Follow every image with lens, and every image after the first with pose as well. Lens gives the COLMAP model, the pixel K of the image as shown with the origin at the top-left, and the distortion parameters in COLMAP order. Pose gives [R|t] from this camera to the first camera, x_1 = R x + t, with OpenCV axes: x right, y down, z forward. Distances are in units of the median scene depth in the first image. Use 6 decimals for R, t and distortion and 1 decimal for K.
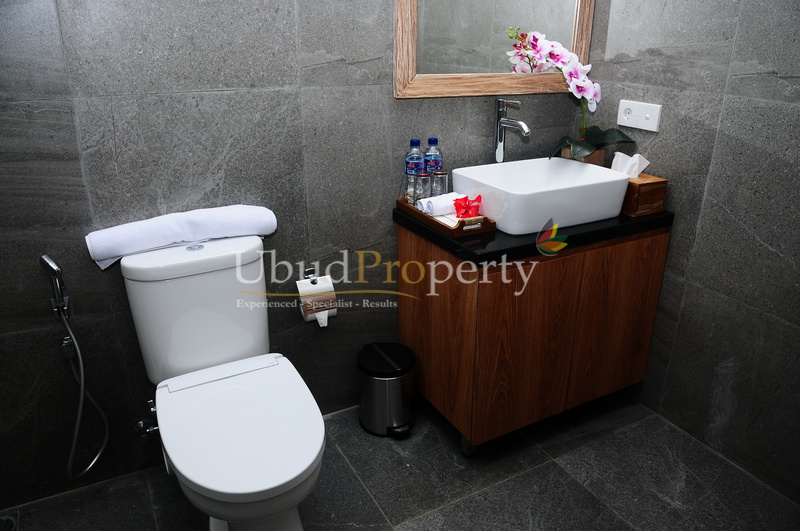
lens RADIAL K [[583.0, 0, 399.6], [0, 583.0, 266.3], [0, 0, 1]] dist [-0.035086, -0.013658]
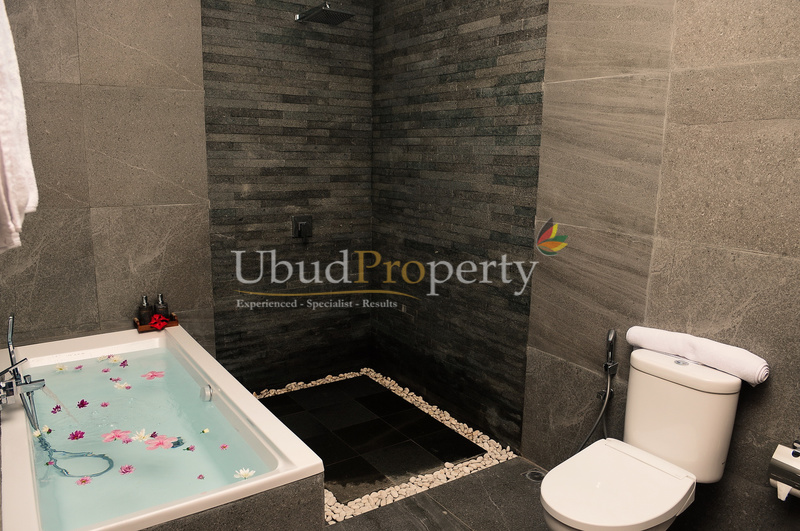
lens RADIAL K [[583.0, 0, 400.1], [0, 583.0, 265.2], [0, 0, 1]] dist [-0.035086, -0.013658]
pose [[0.109116, 0.185751, -0.976519, 0.759275], [-0.390745, 0.911317, 0.129687, -0.147721], [0.914009, 0.367419, 0.172021, 0.143668]]
